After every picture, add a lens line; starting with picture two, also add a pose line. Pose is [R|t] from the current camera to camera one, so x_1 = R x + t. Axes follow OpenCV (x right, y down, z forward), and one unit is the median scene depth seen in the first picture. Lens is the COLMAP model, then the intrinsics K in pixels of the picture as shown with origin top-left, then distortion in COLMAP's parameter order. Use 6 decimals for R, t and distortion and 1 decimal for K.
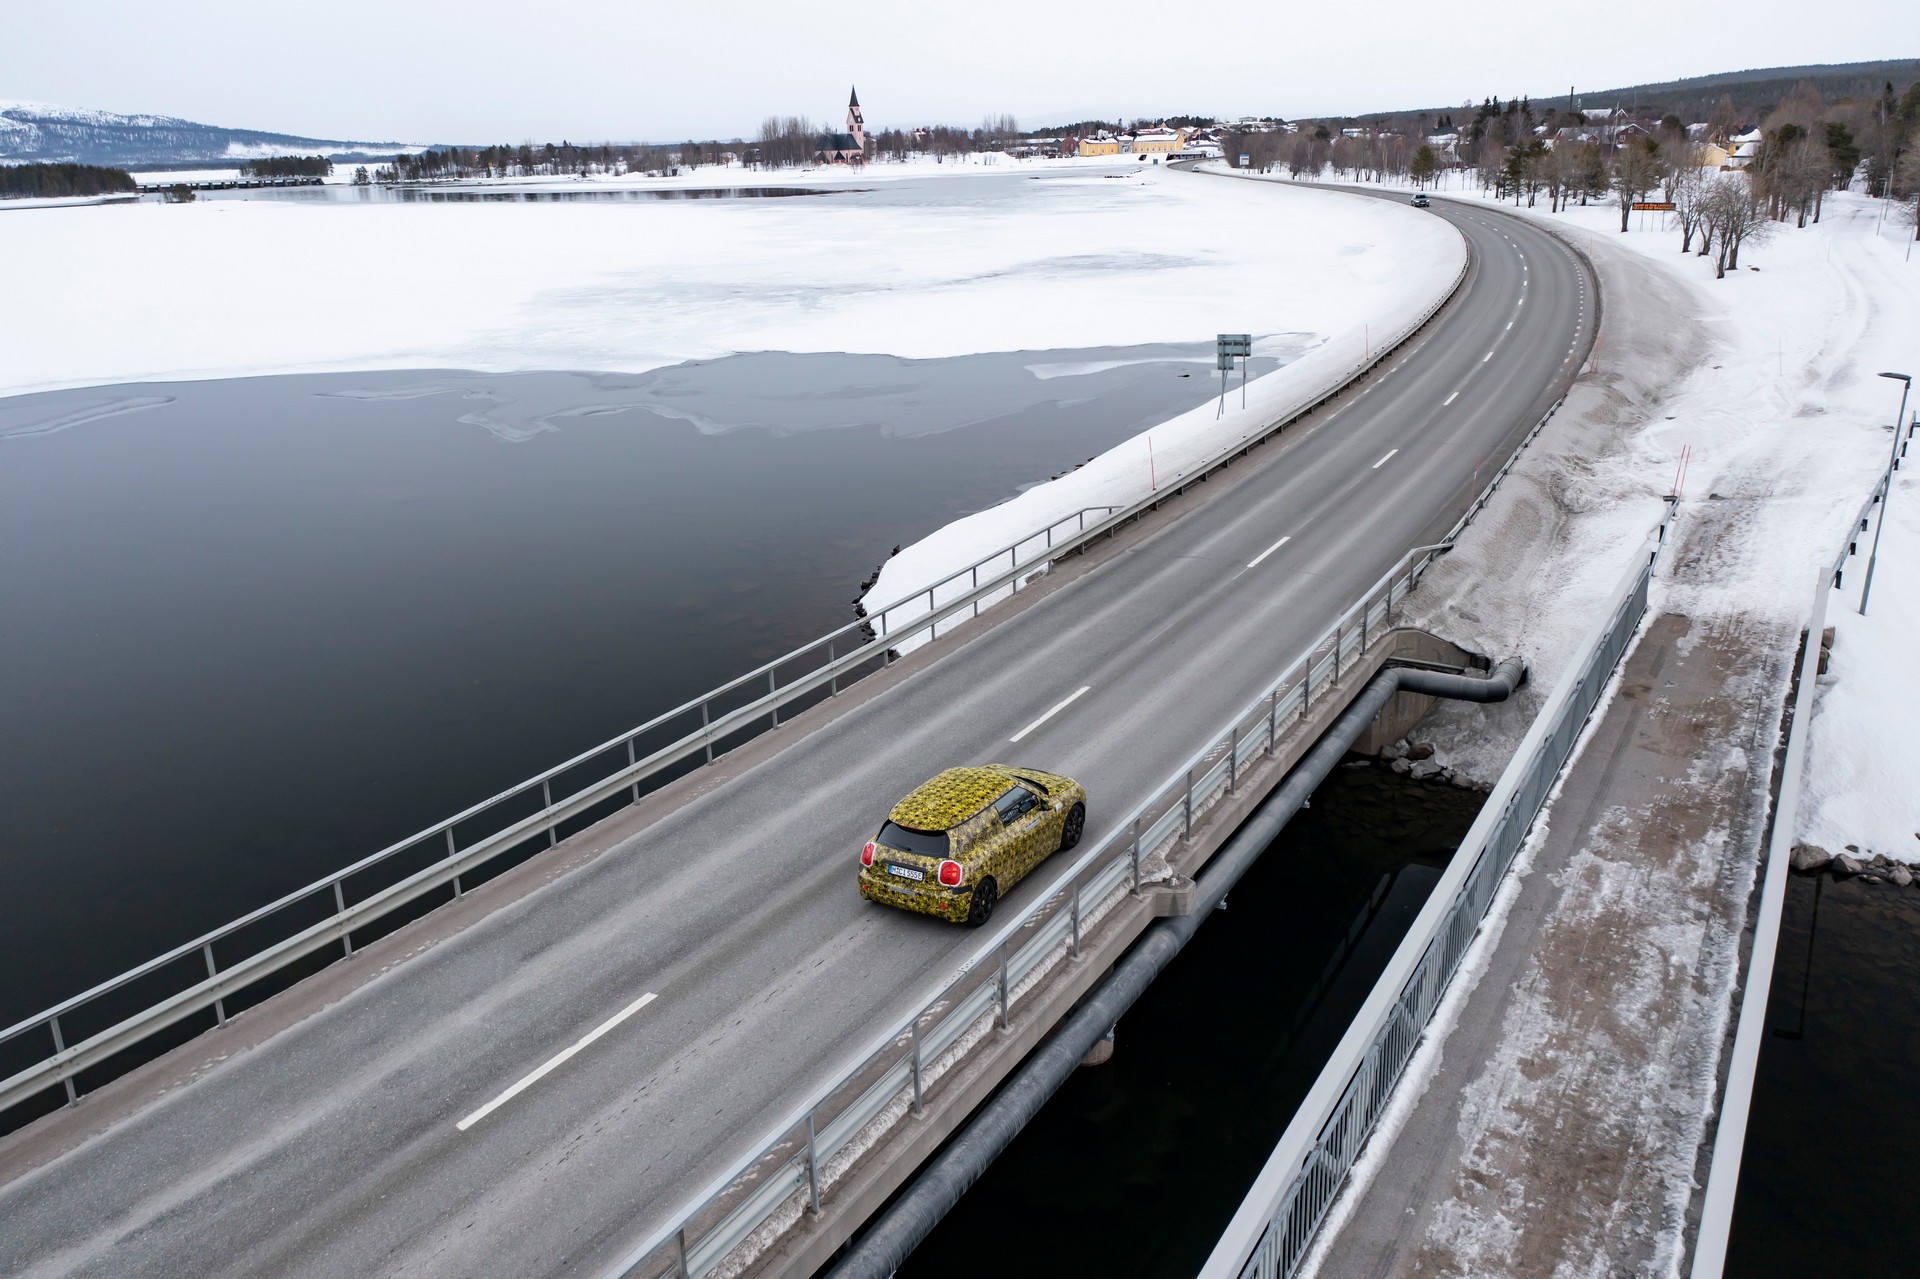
lens RADIAL K [[1501.2, 0, 960.0], [0, 1501.2, 639.5], [0, 0, 1]] dist [-0.018433, -0.000075]
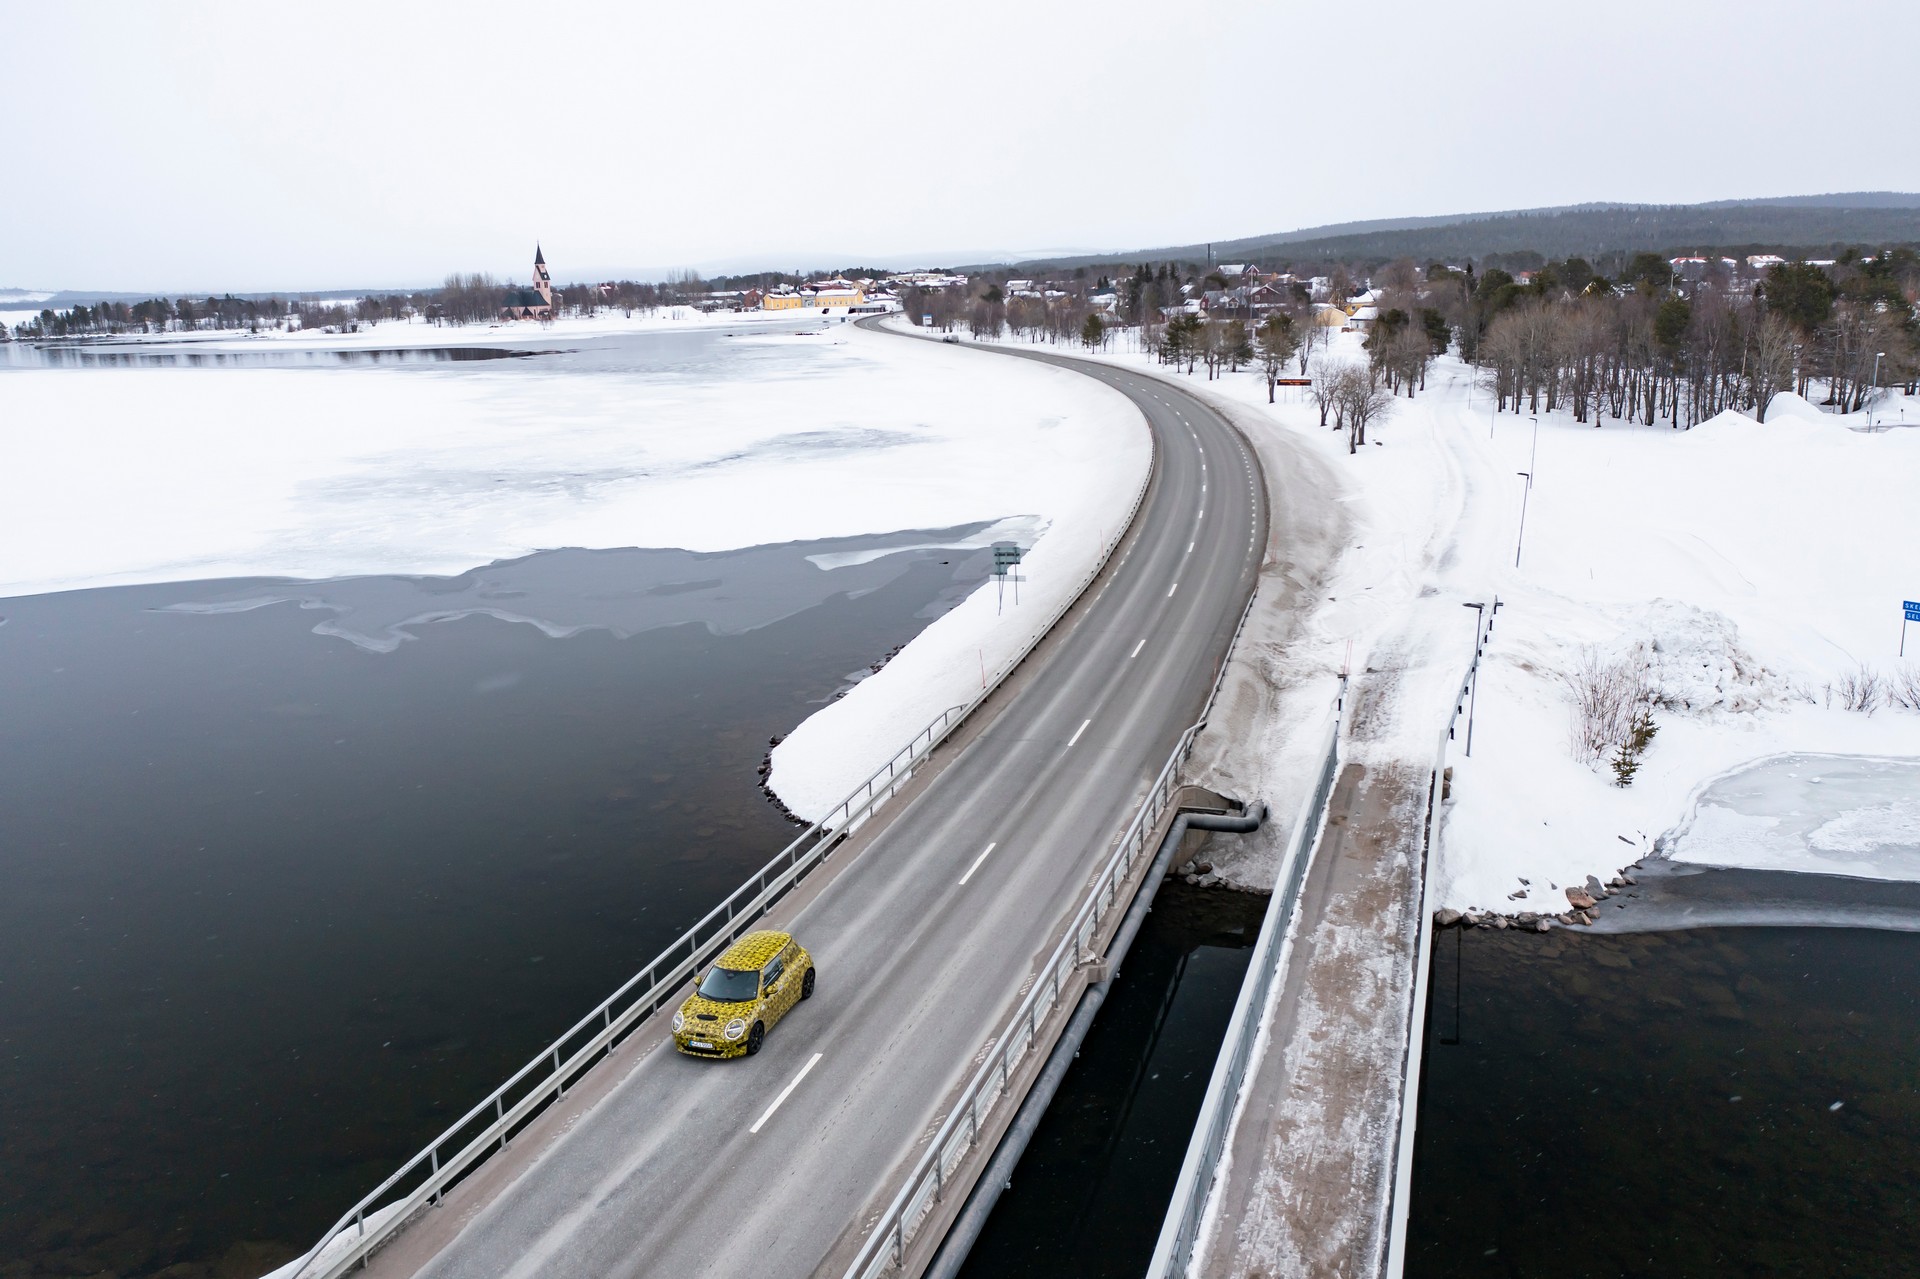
lens RADIAL K [[1501.2, 0, 960.0], [0, 1501.2, 639.5], [0, 0, 1]] dist [-0.018433, -0.000075]
pose [[0.977923, -0.047974, 0.203382, -0.148550], [0.065663, 0.994538, -0.081135, -0.031254], [-0.198379, 0.092699, 0.975732, -0.285303]]
